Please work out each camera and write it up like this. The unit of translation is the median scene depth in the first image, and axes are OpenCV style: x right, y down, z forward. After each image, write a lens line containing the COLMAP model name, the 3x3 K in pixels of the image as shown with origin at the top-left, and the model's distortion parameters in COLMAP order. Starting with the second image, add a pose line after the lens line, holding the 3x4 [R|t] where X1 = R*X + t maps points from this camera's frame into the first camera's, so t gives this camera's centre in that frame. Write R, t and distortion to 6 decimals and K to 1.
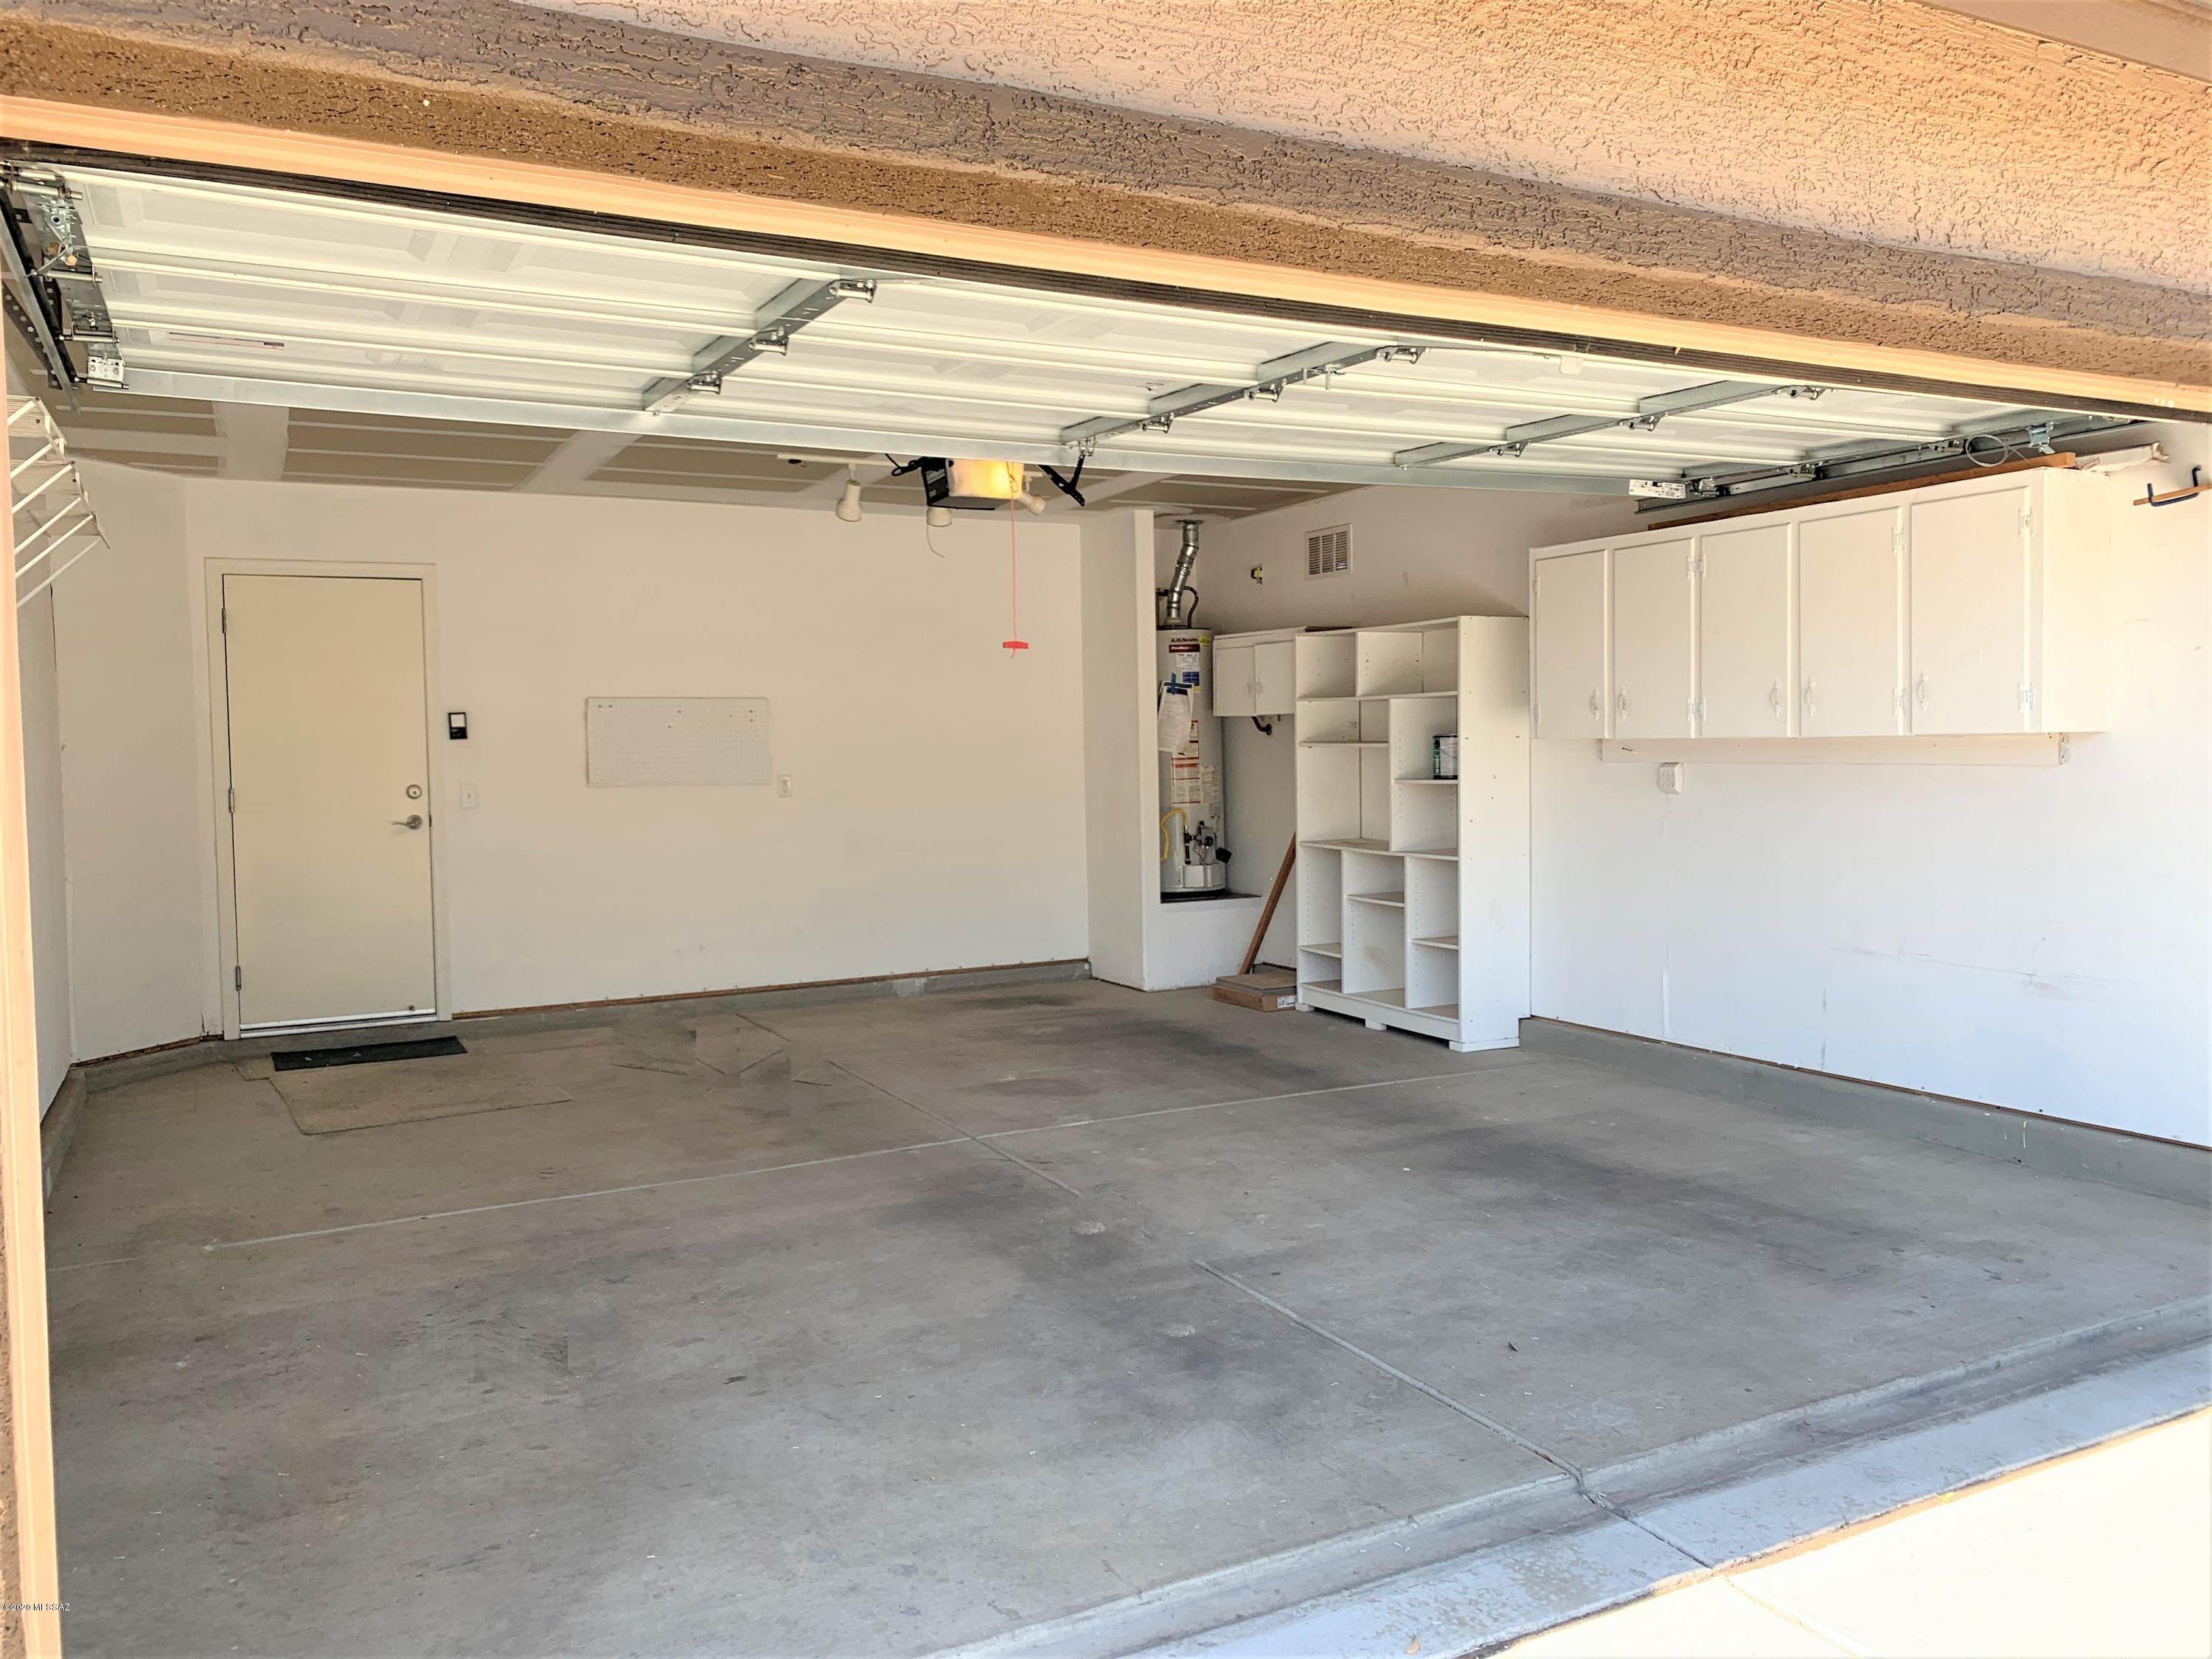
lens RADIAL K [[1719.4, 0, 1109.5], [0, 1719.4, 819.5], [0, 0, 1]] dist [0.022556, 0.004825]
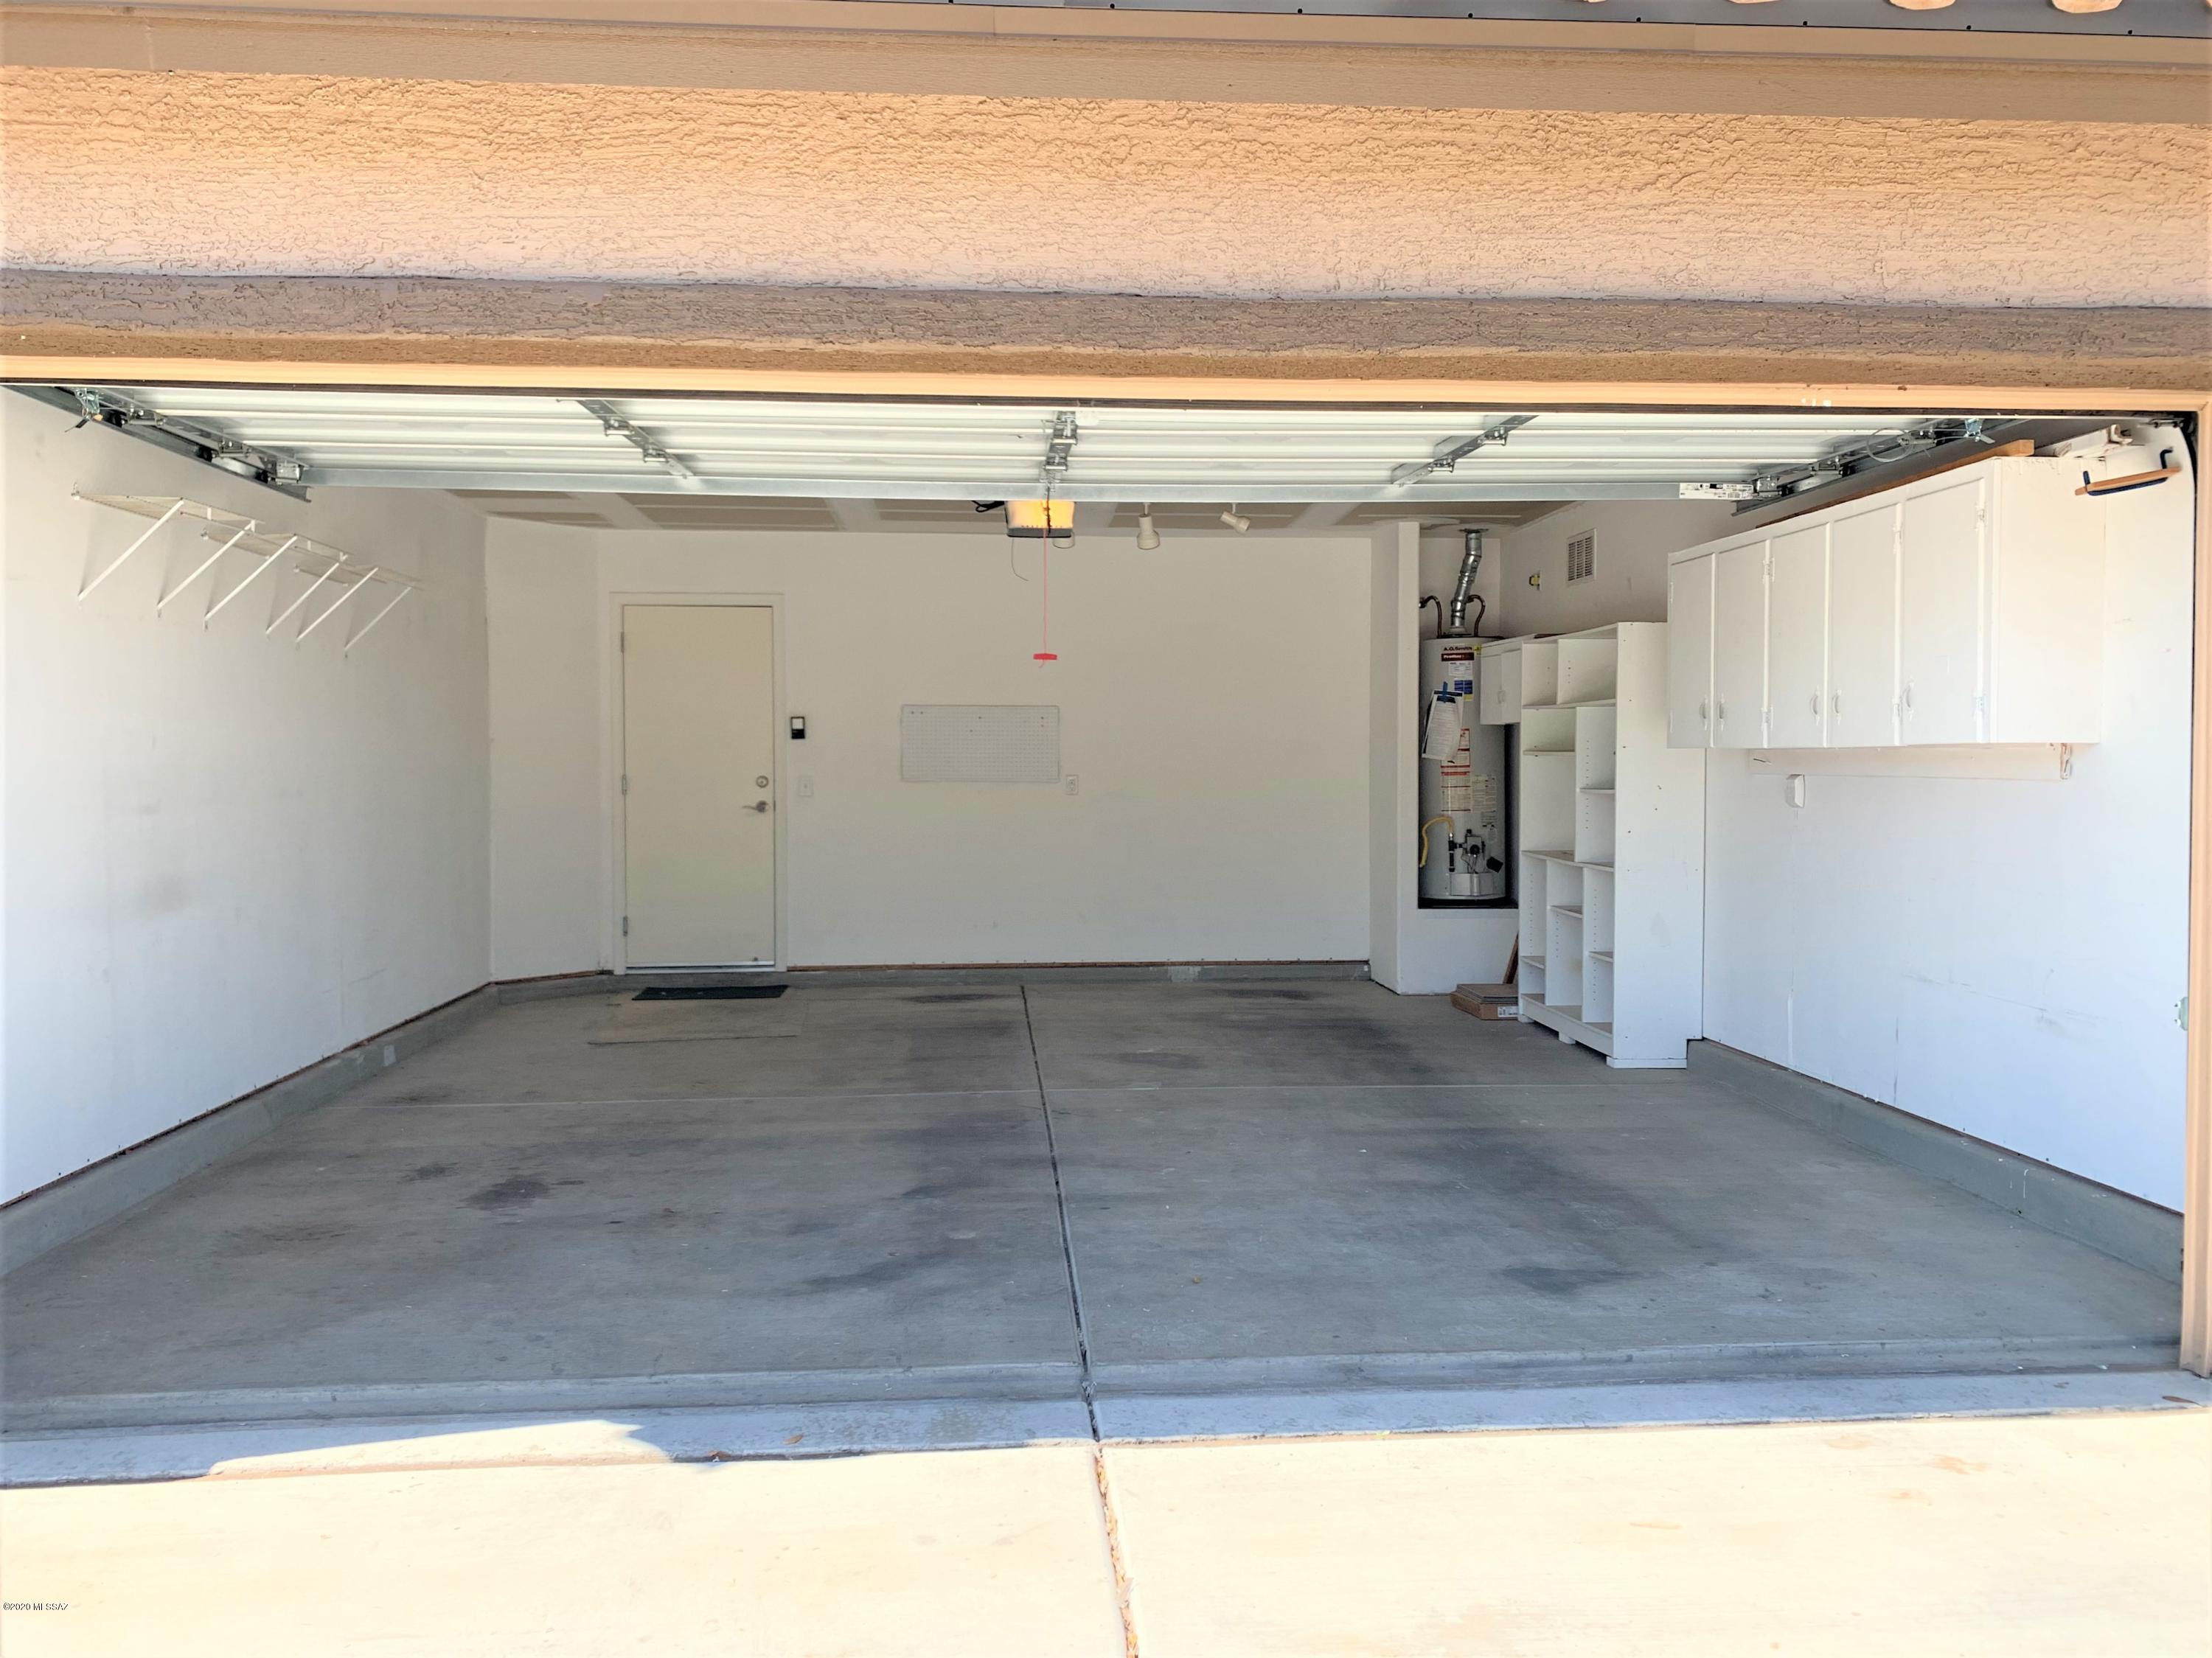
lens RADIAL K [[1769.4, 0, 1106.0], [0, 1769.4, 829.0], [0, 0, 1]] dist [0.078080, -0.138159]
pose [[0.914265, 0.030872, -0.403939, 0.640895], [-0.032469, 0.999469, 0.002895, 0.011502], [0.403813, 0.010468, 0.914781, -0.082118]]
